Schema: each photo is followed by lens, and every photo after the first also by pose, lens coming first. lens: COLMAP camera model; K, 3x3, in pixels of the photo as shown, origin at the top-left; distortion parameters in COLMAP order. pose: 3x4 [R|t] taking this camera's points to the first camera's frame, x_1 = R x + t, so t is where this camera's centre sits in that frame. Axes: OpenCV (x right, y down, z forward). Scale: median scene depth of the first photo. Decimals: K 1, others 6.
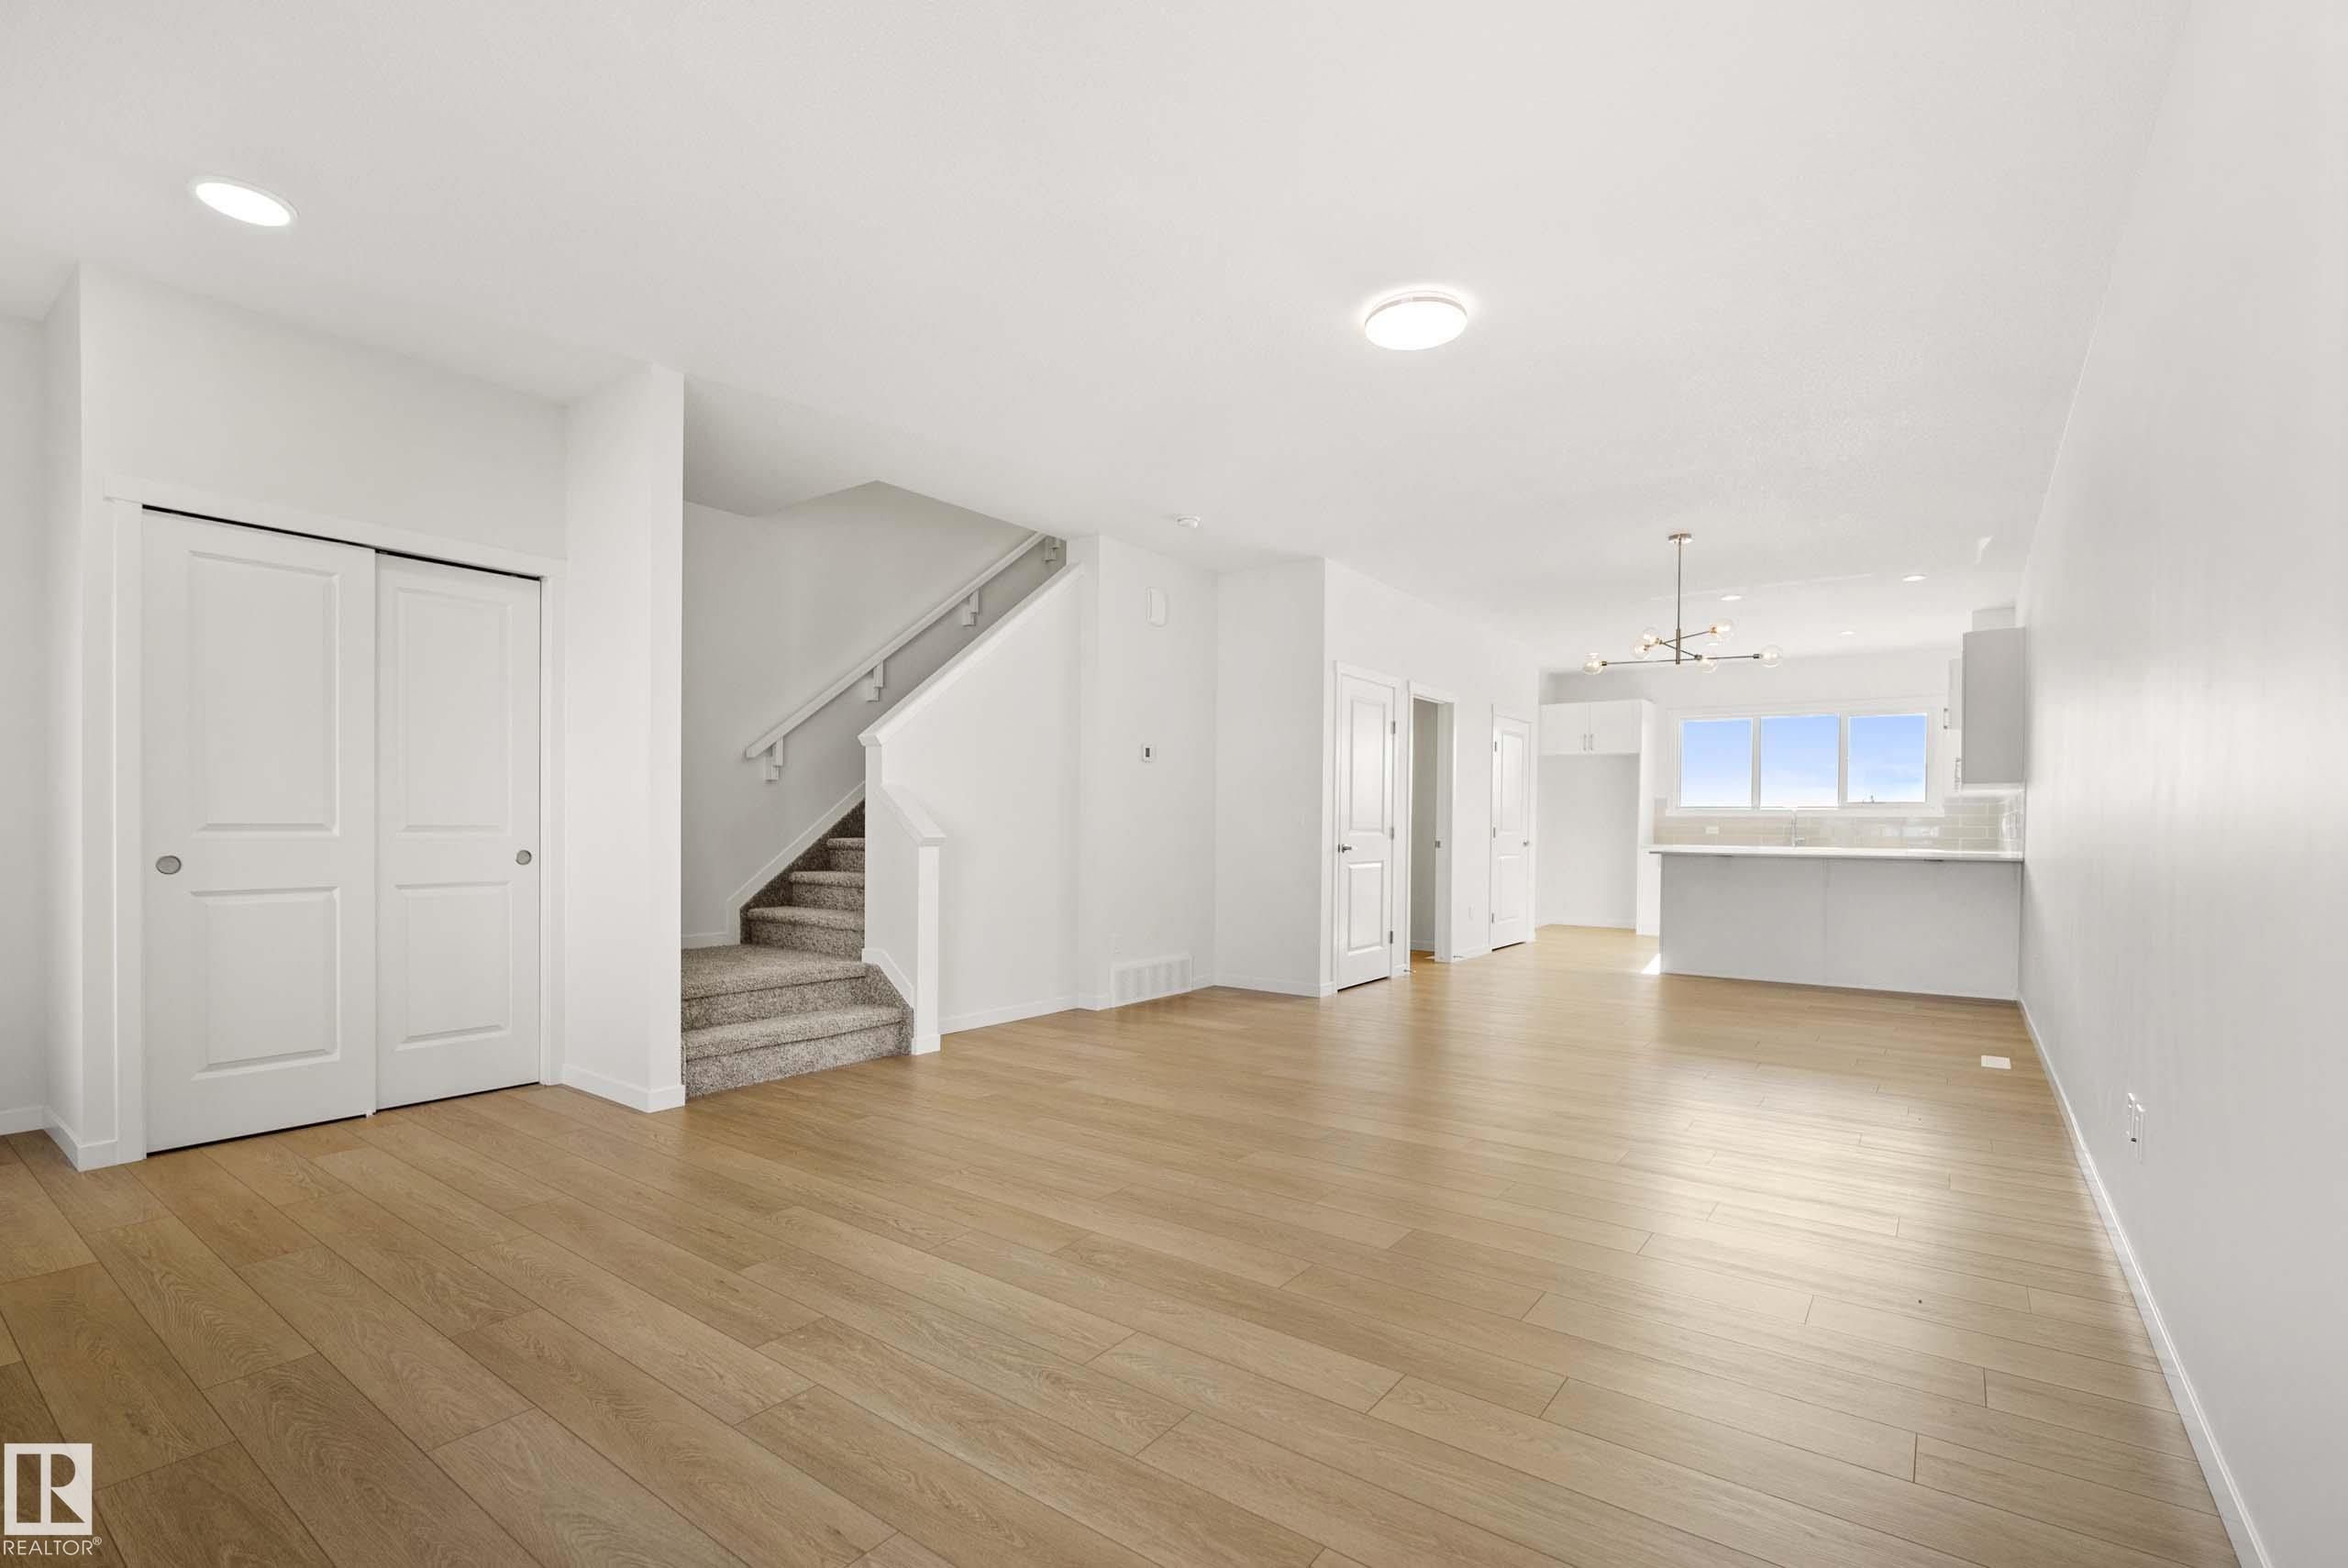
lens RADIAL K [[1057.5, 0, 1160.3], [0, 1057.5, 775.3], [0, 0, 1]] dist [0.001816, 0.000251]
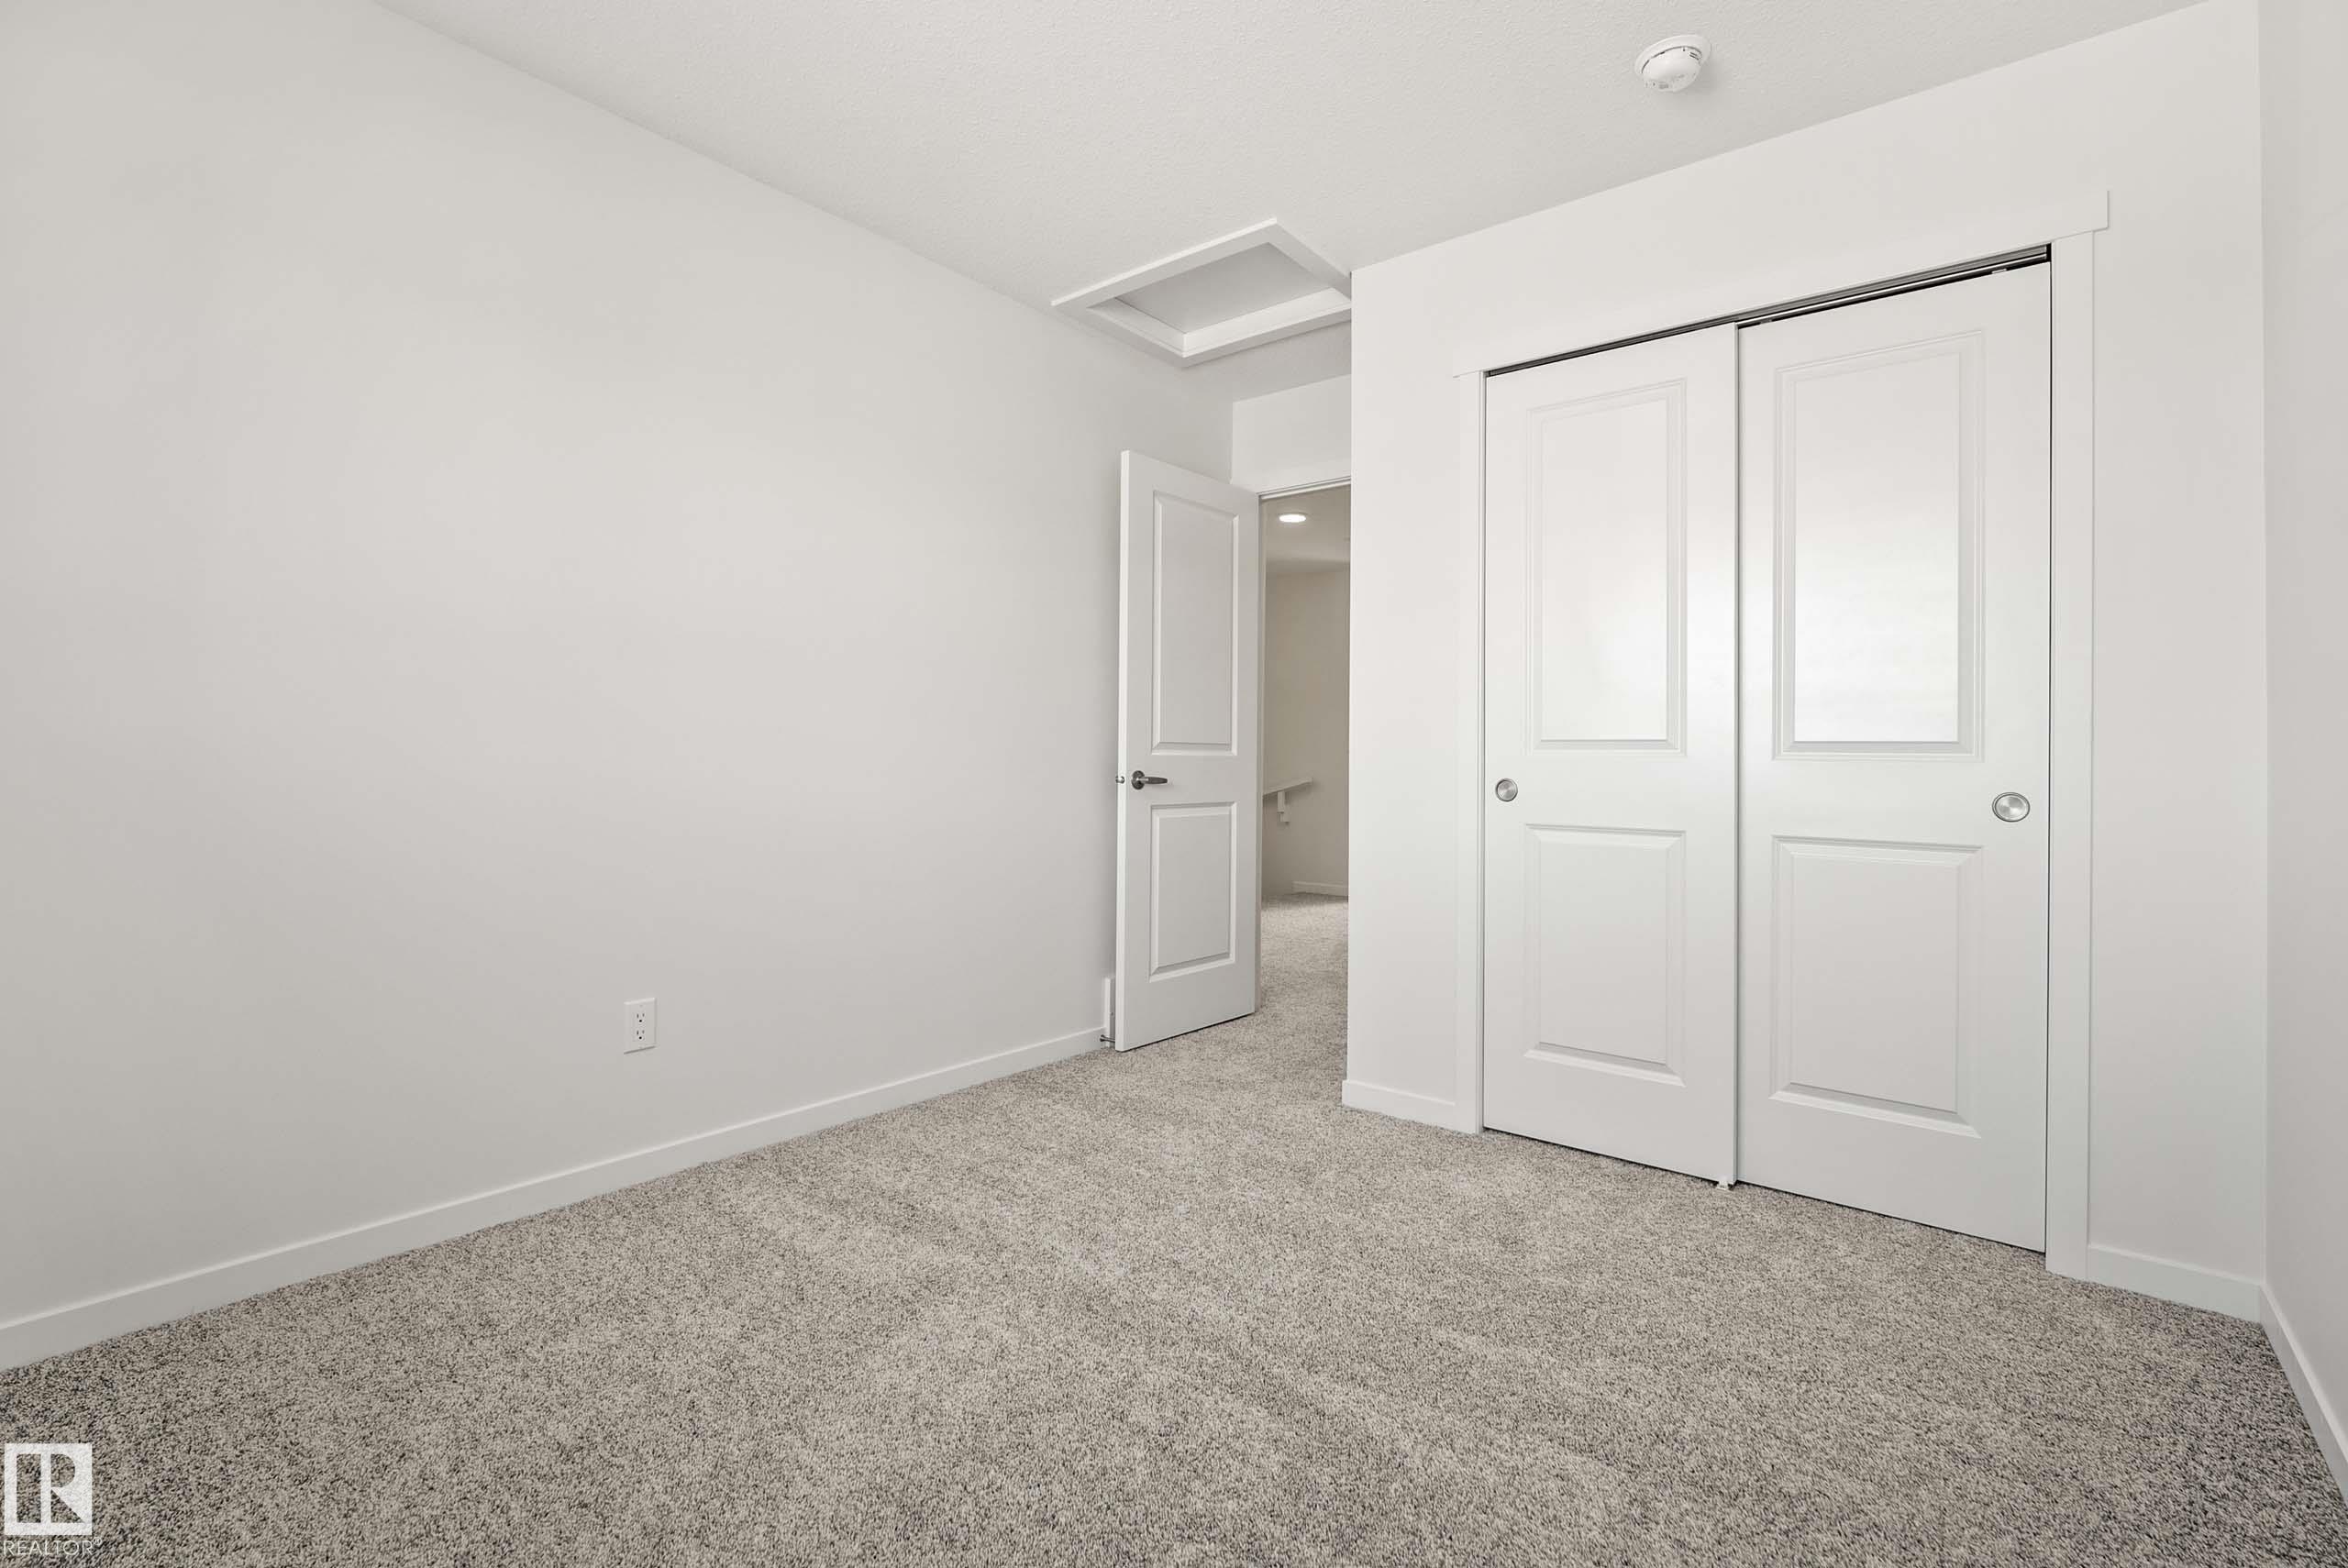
lens RADIAL K [[1056.6, 0, 1163.1], [0, 1056.6, 748.0], [0, 0, 1]] dist [-0.010483, 0.000073]
pose [[-0.043344, -0.001237, -0.999059, -0.087424], [0.049567, 0.998765, -0.003388, 0.038460], [0.997830, -0.049667, -0.043229, 0.723781]]
